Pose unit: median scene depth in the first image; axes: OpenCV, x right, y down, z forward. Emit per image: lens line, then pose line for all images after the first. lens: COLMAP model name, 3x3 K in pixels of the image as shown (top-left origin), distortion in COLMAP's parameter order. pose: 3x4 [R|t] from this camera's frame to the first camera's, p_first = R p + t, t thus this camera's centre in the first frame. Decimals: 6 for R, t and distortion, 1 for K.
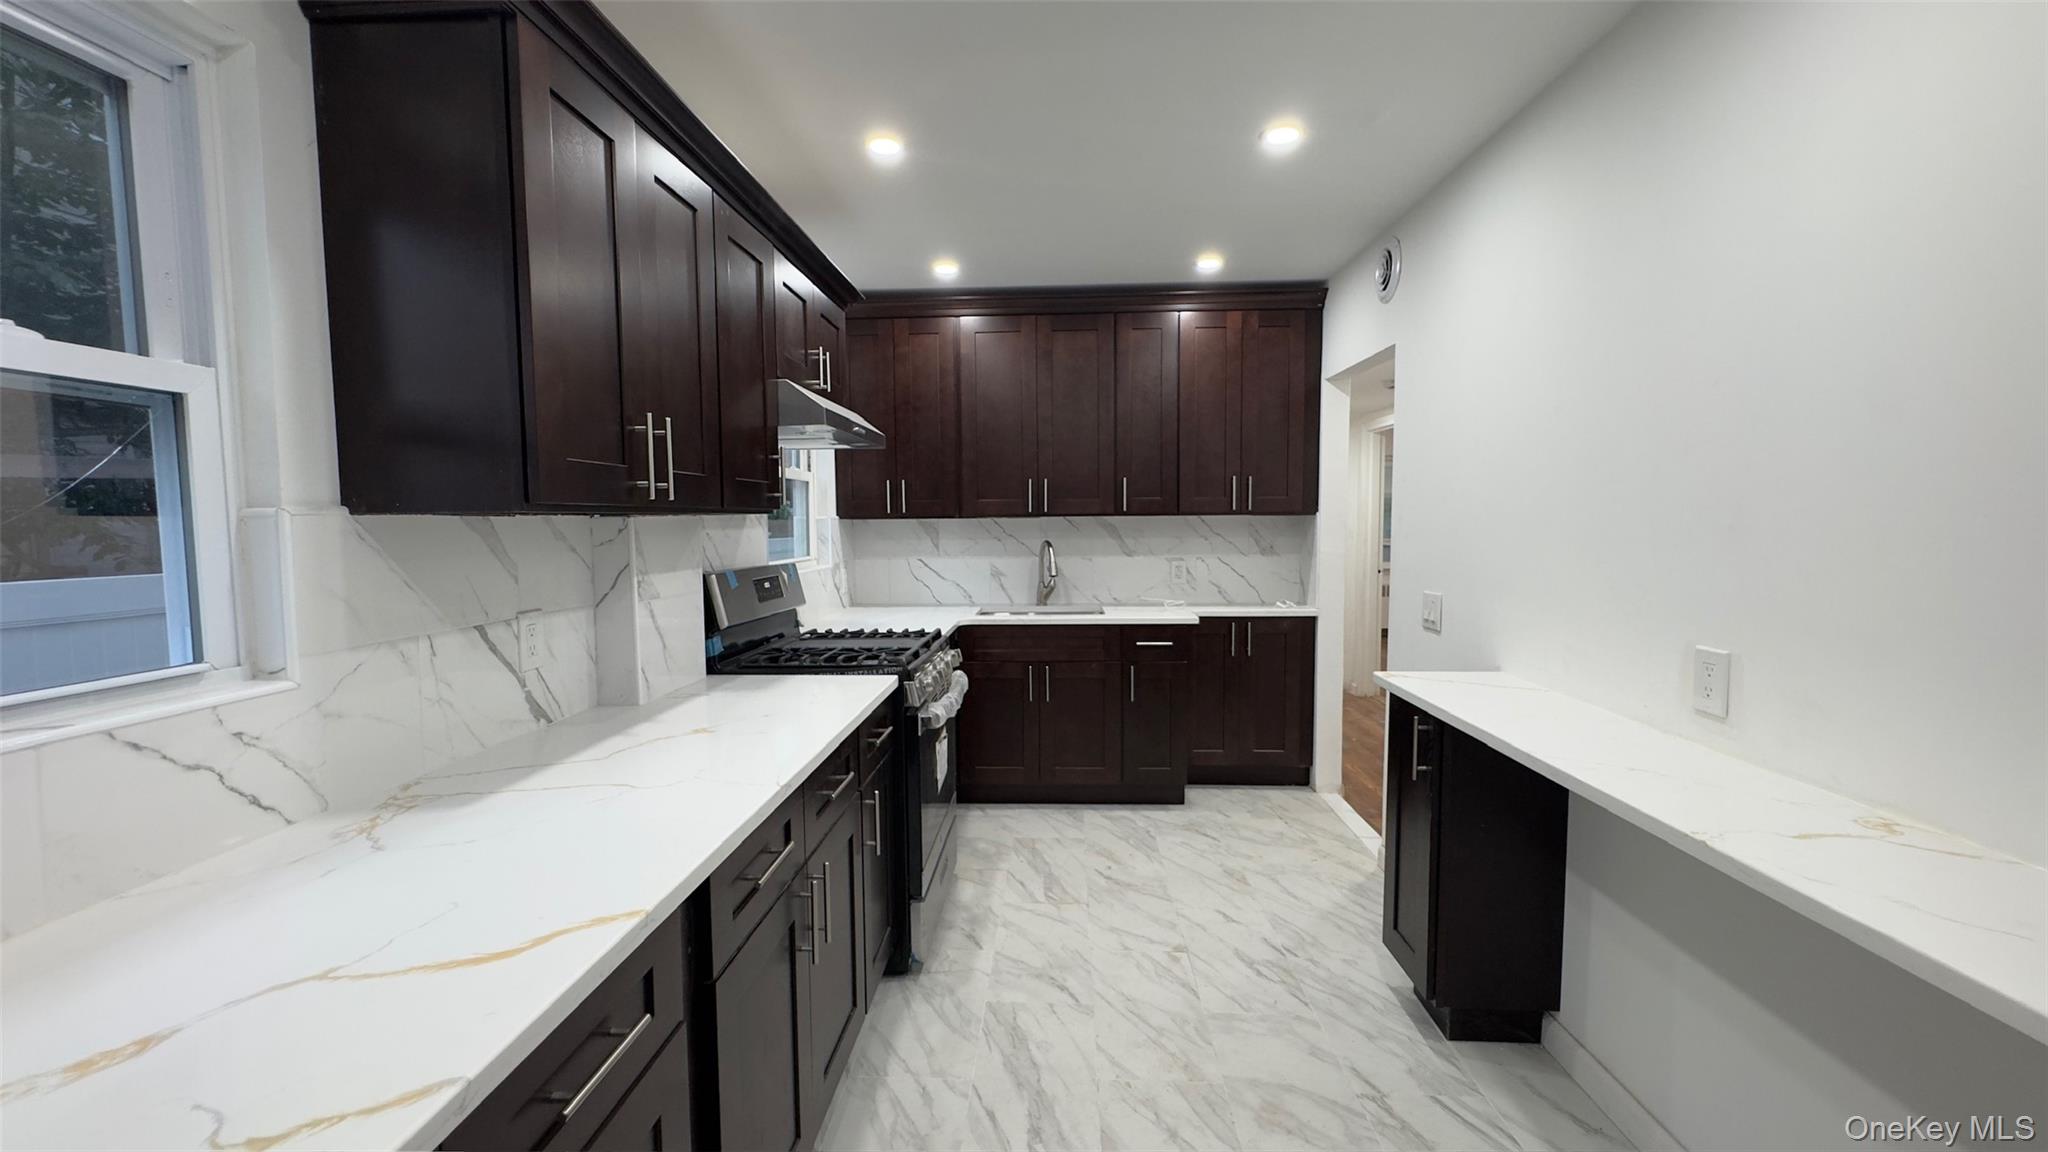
lens RADIAL K [[817.5, 0, 1018.5], [0, 817.5, 580.8], [0, 0, 1]] dist [0.000429, -0.000139]
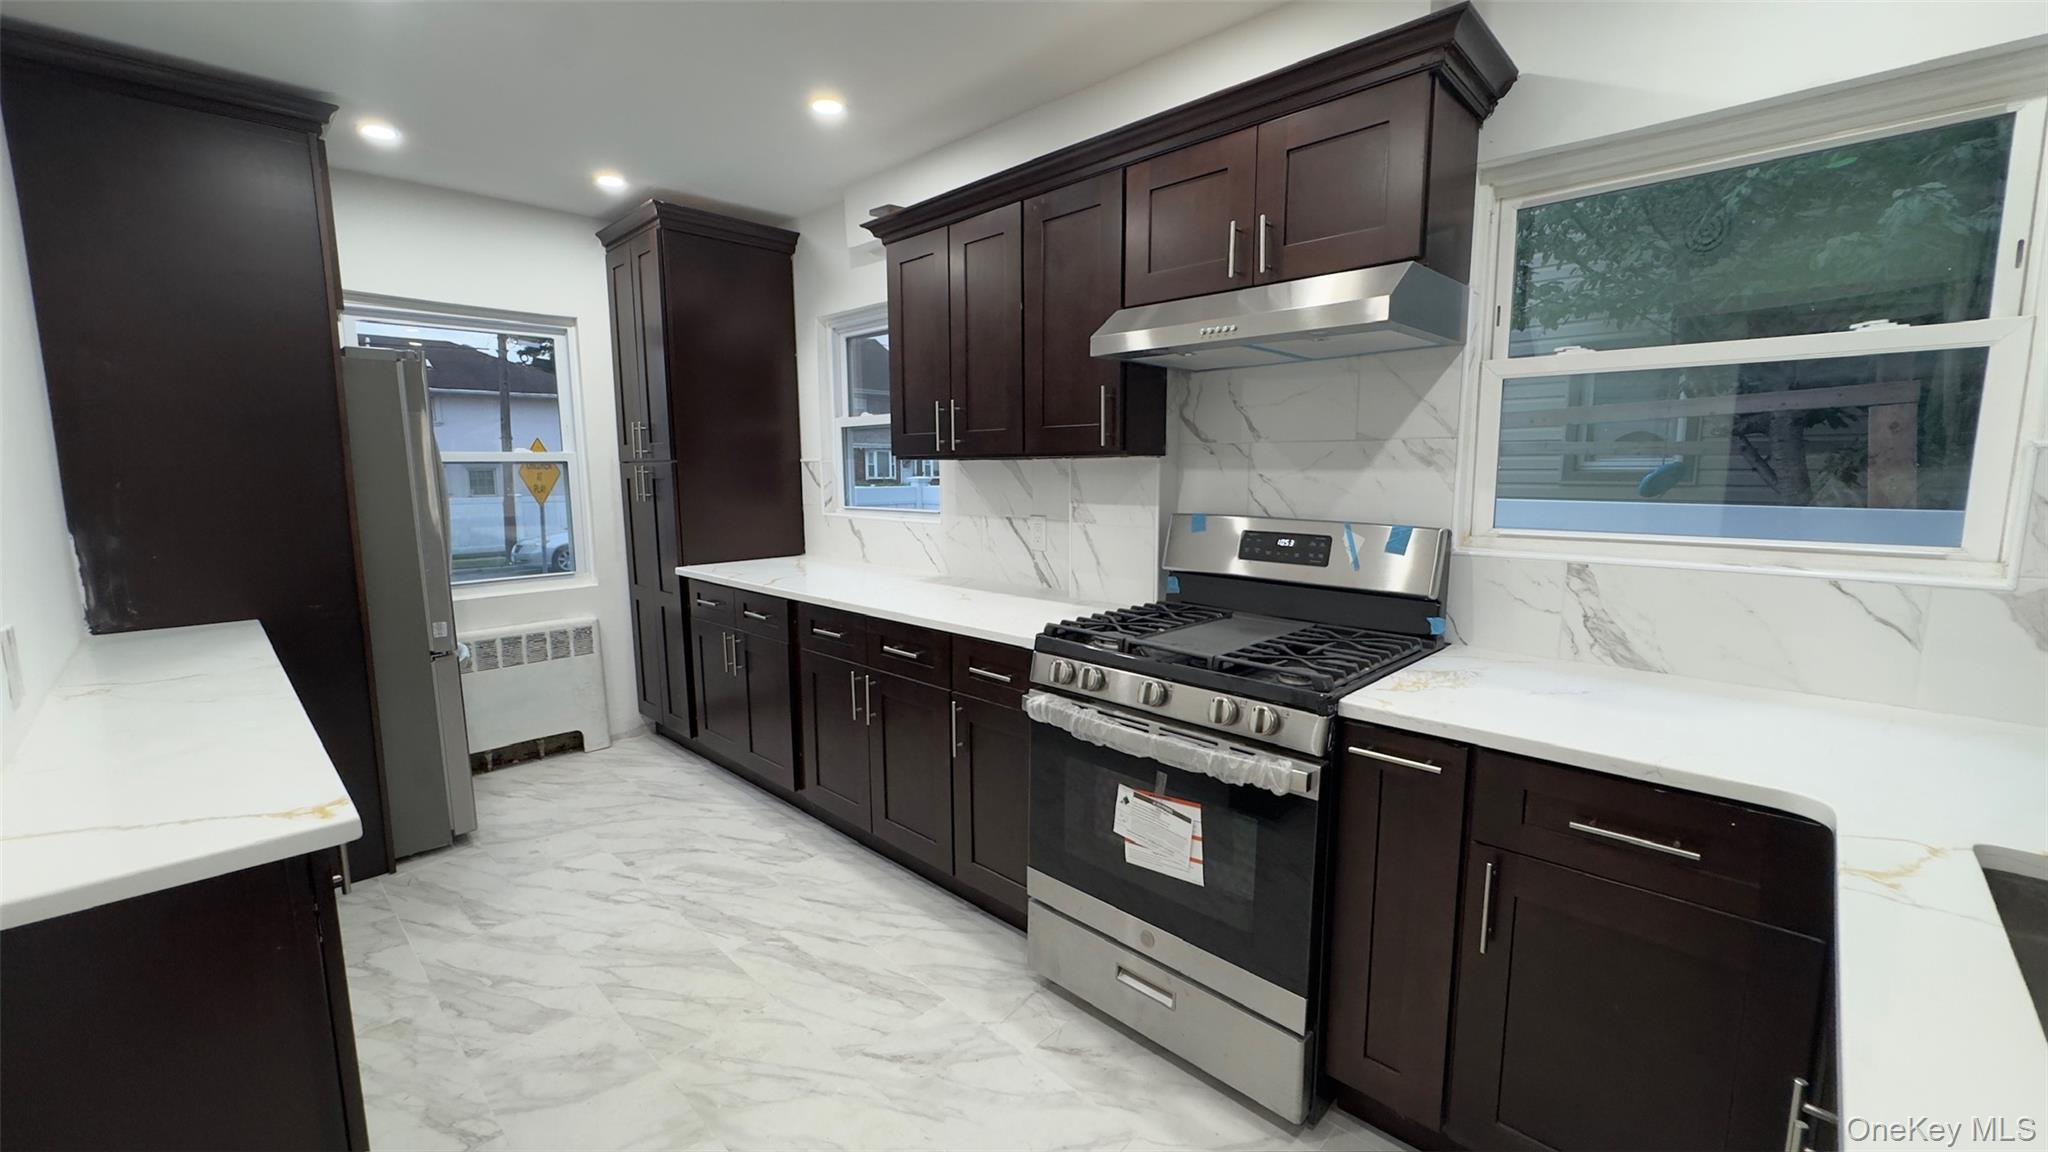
lens RADIAL K [[817.5, 0, 1018.4], [0, 817.5, 574.3], [0, 0, 1]] dist [0.000429, -0.000139]
pose [[-0.662669, 0.107773, -0.741118, 0.588714], [-0.044384, 0.982200, 0.182517, -0.127690], [0.747596, 0.153842, -0.646090, 1.760035]]
